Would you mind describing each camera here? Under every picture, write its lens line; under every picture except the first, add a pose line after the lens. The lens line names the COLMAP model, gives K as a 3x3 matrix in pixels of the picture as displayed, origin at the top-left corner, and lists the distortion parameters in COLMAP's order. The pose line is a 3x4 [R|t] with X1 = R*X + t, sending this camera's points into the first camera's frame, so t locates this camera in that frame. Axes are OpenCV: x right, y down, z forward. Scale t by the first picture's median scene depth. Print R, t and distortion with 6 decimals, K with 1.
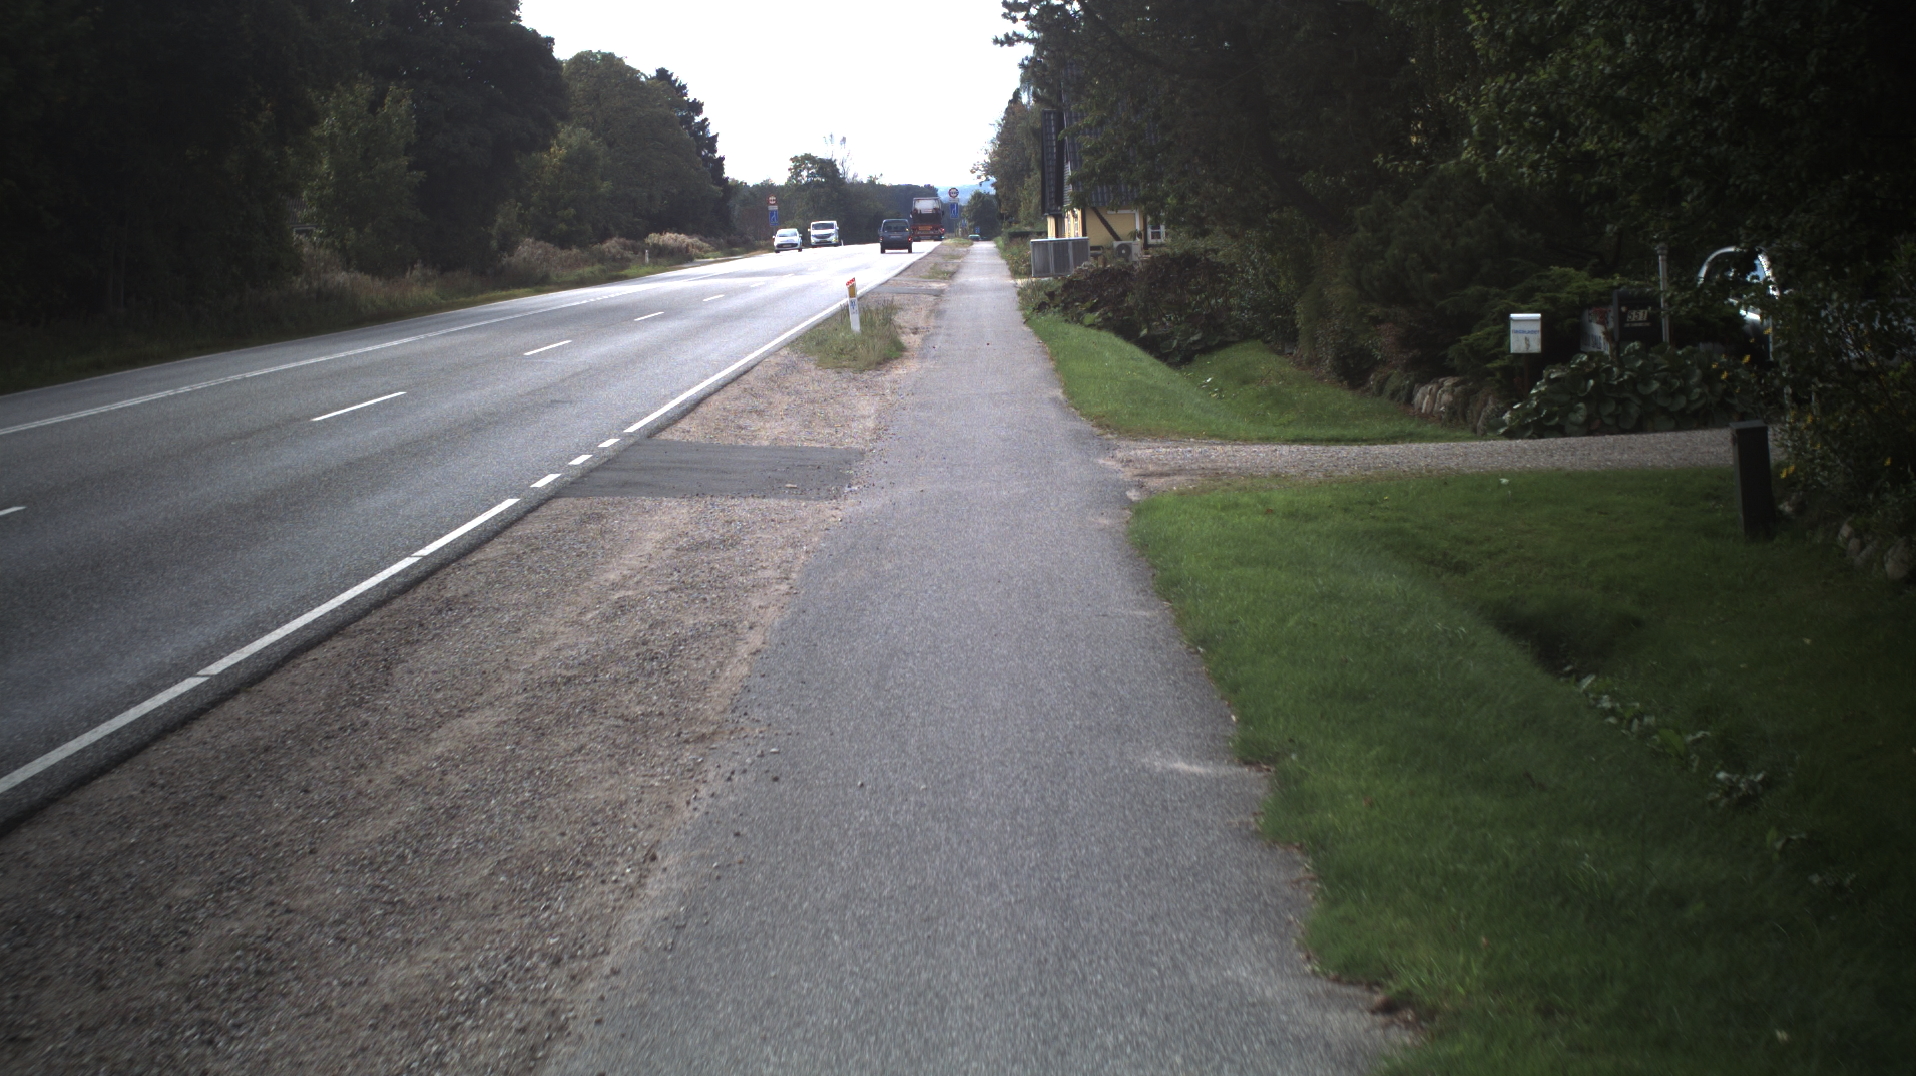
lens RADIAL K [[4532.6, 0, 953.9], [0, 4532.6, 517.8], [0, 0, 1]] dist [-0.314888, 0.000000]
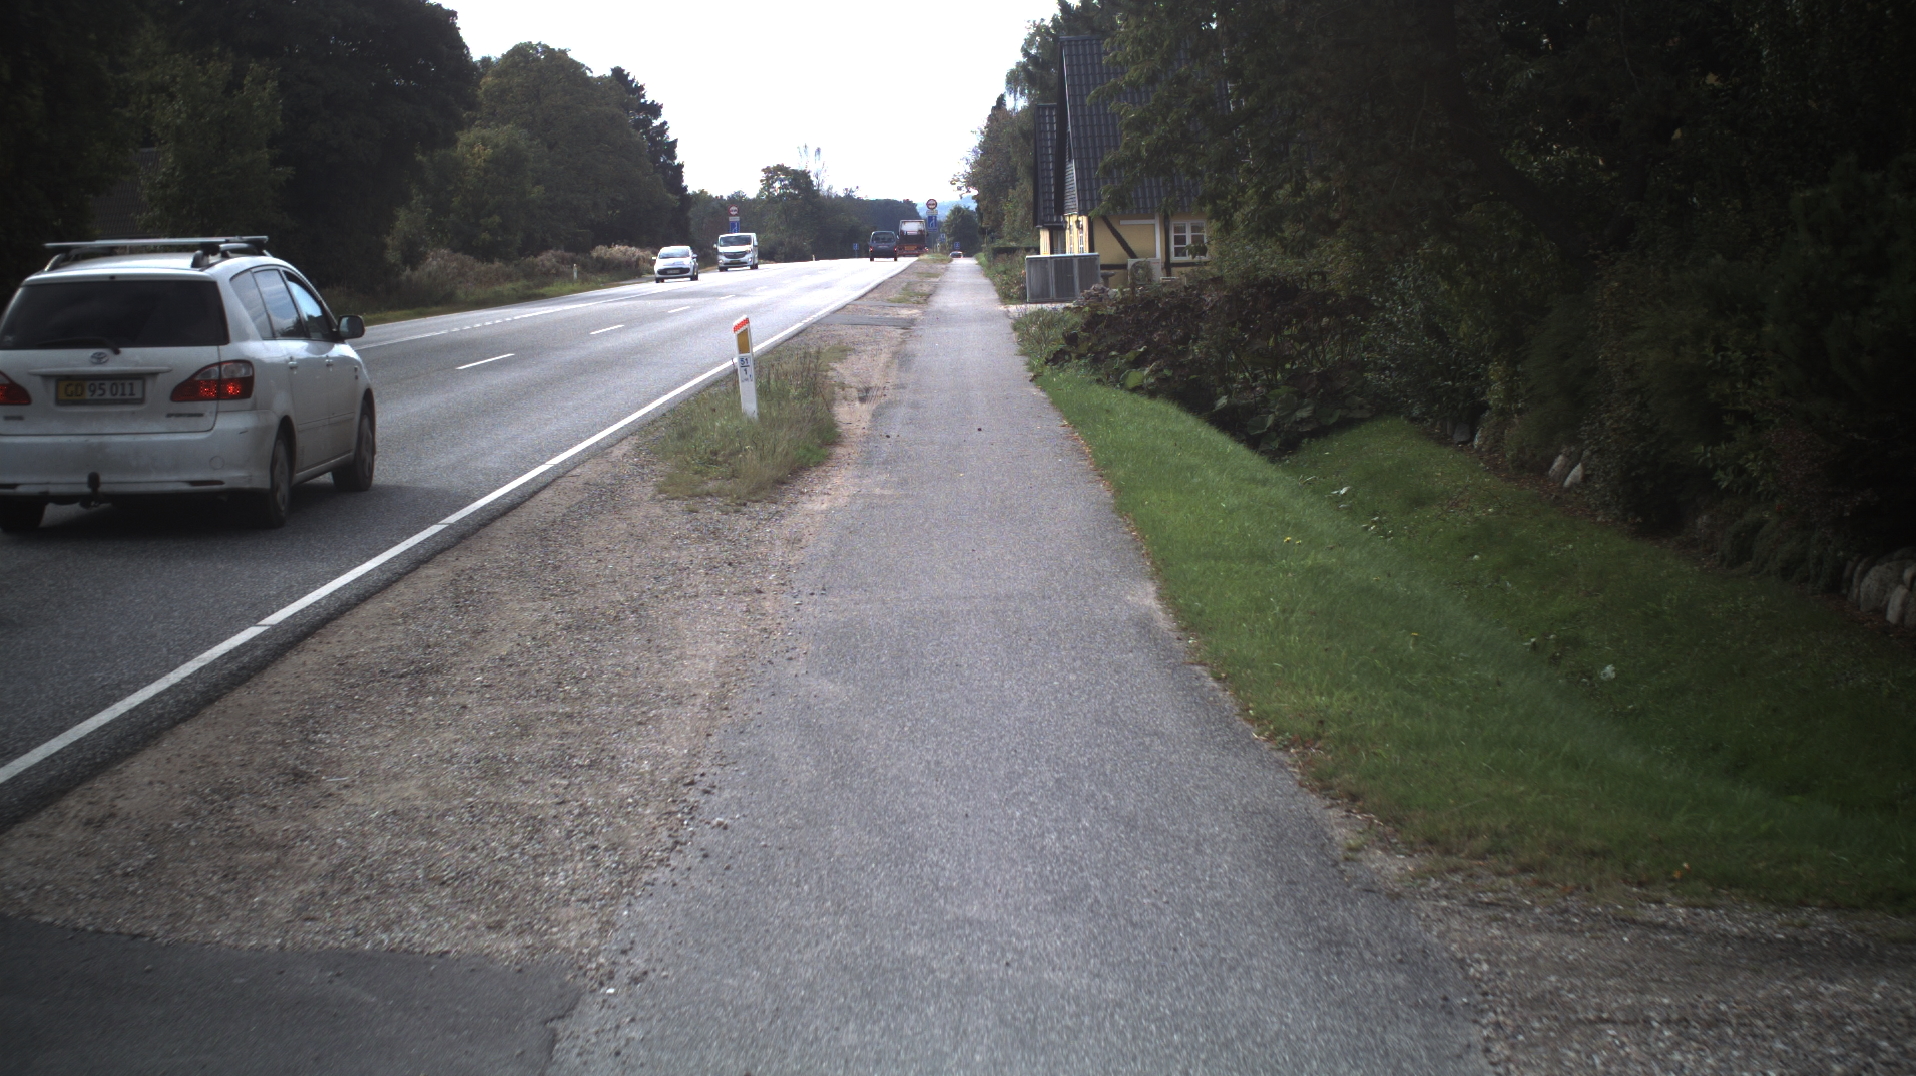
lens RADIAL K [[4532.6, 0, 961.6], [0, 4532.6, 554.1], [0, 0, 1]] dist [-0.314888, 0.000000]
pose [[0.999934, 0.009128, 0.007018, 0.001381], [-0.009159, 0.999949, 0.004353, -0.029970], [-0.006977, -0.004417, 0.999966, 0.494636]]
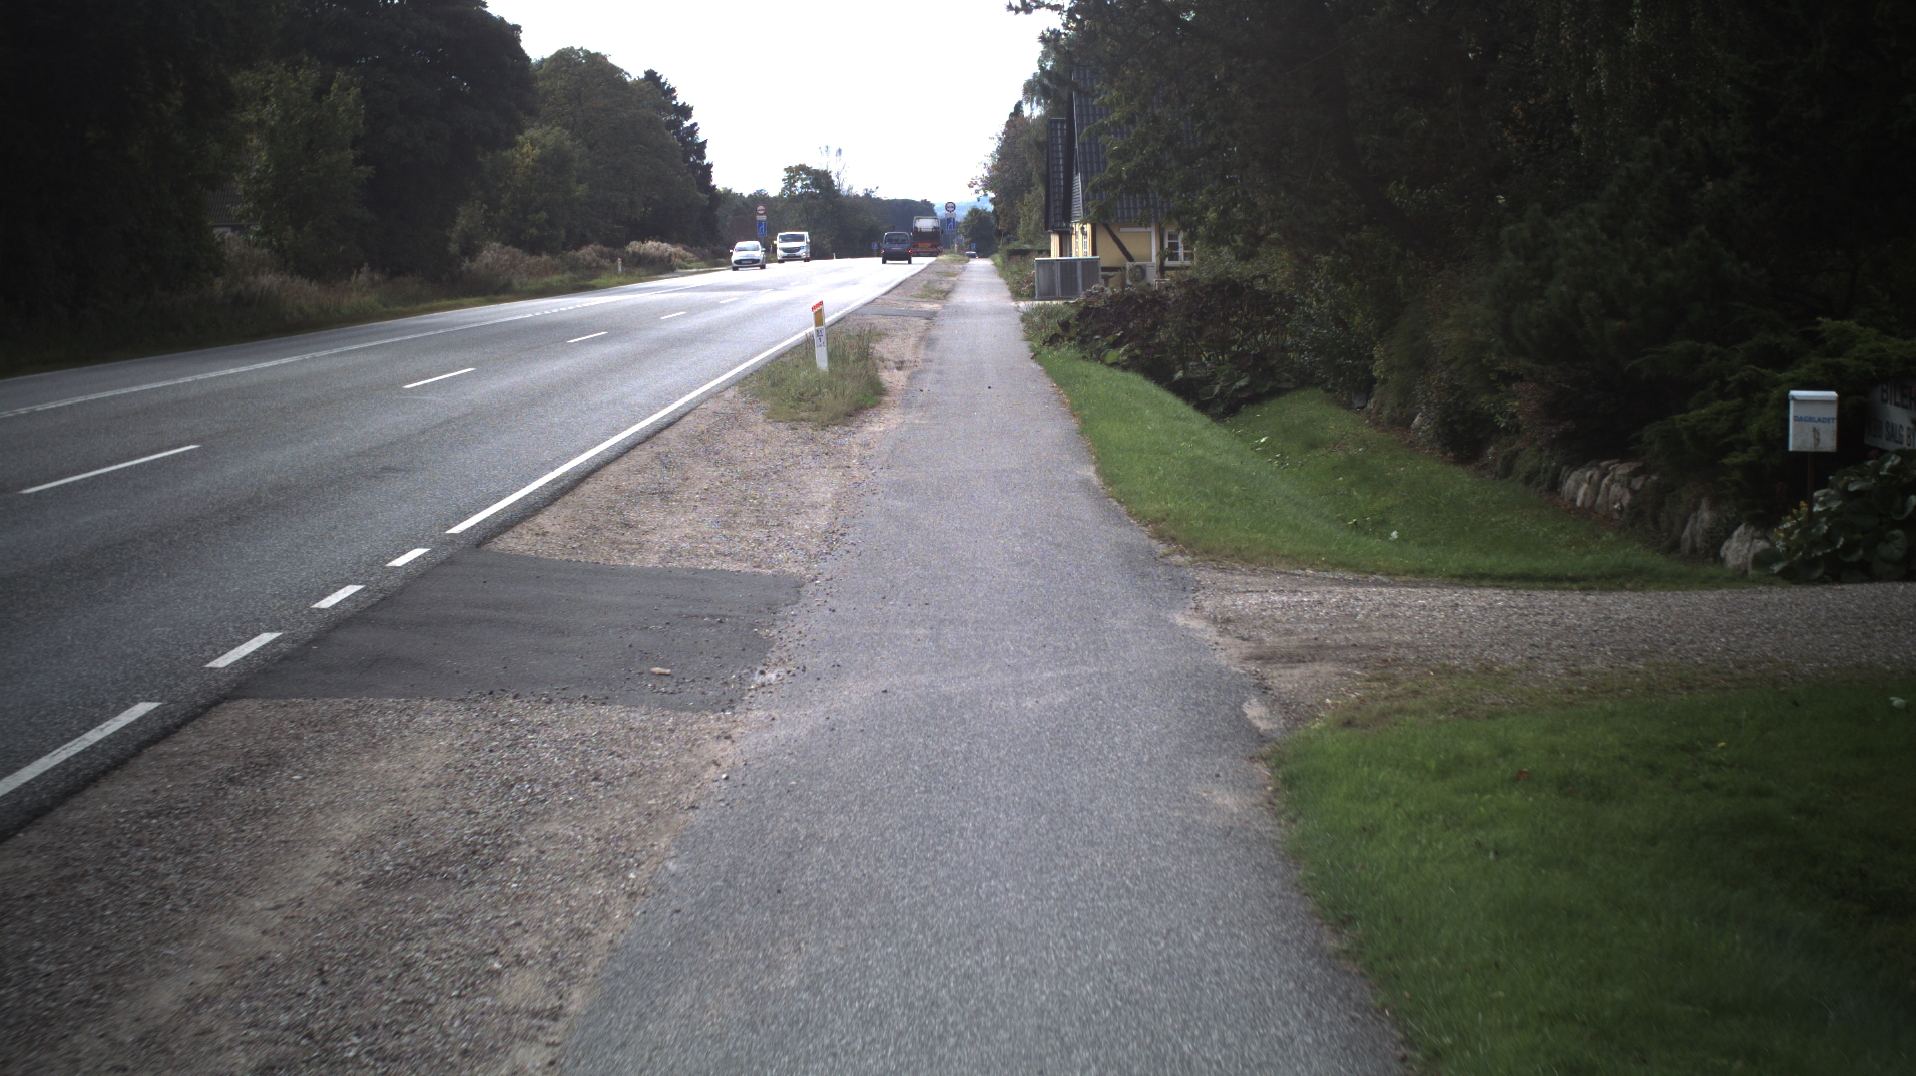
lens RADIAL K [[4532.6, 0, 949.8], [0, 4532.6, 537.7], [0, 0, 1]] dist [-0.314888, 0.000000]
pose [[0.999665, 0.025825, 0.001750, -0.000203], [-0.025826, 0.999666, 0.000763, -0.015139], [-0.001730, -0.000808, 0.999998, 0.247218]]
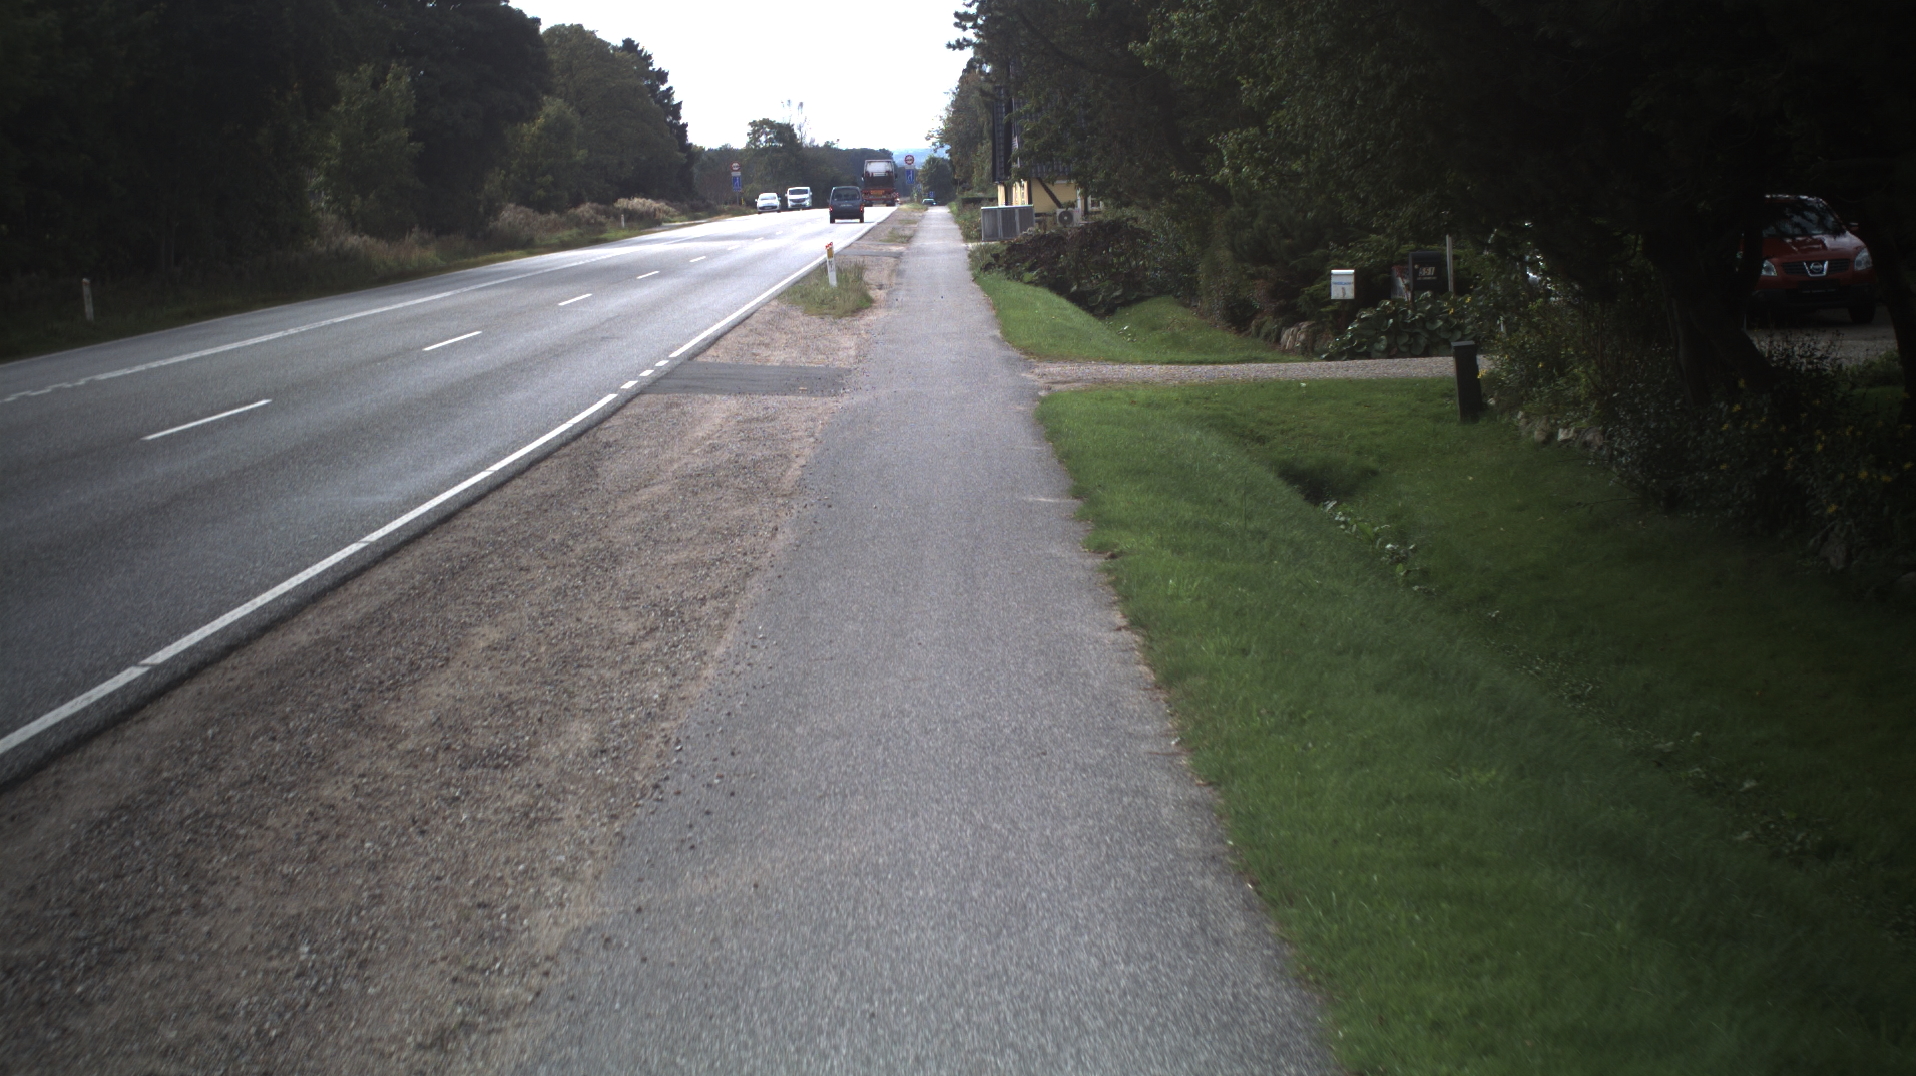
lens RADIAL K [[4532.6, 0, 966.7], [0, 4532.6, 546.1], [0, 0, 1]] dist [-0.314888, 0.000000]
pose [[0.999915, 0.001306, 0.013006, -0.001768], [-0.001493, 0.999896, 0.014354, 0.012817], [-0.012986, -0.014373, 0.999812, -0.247568]]
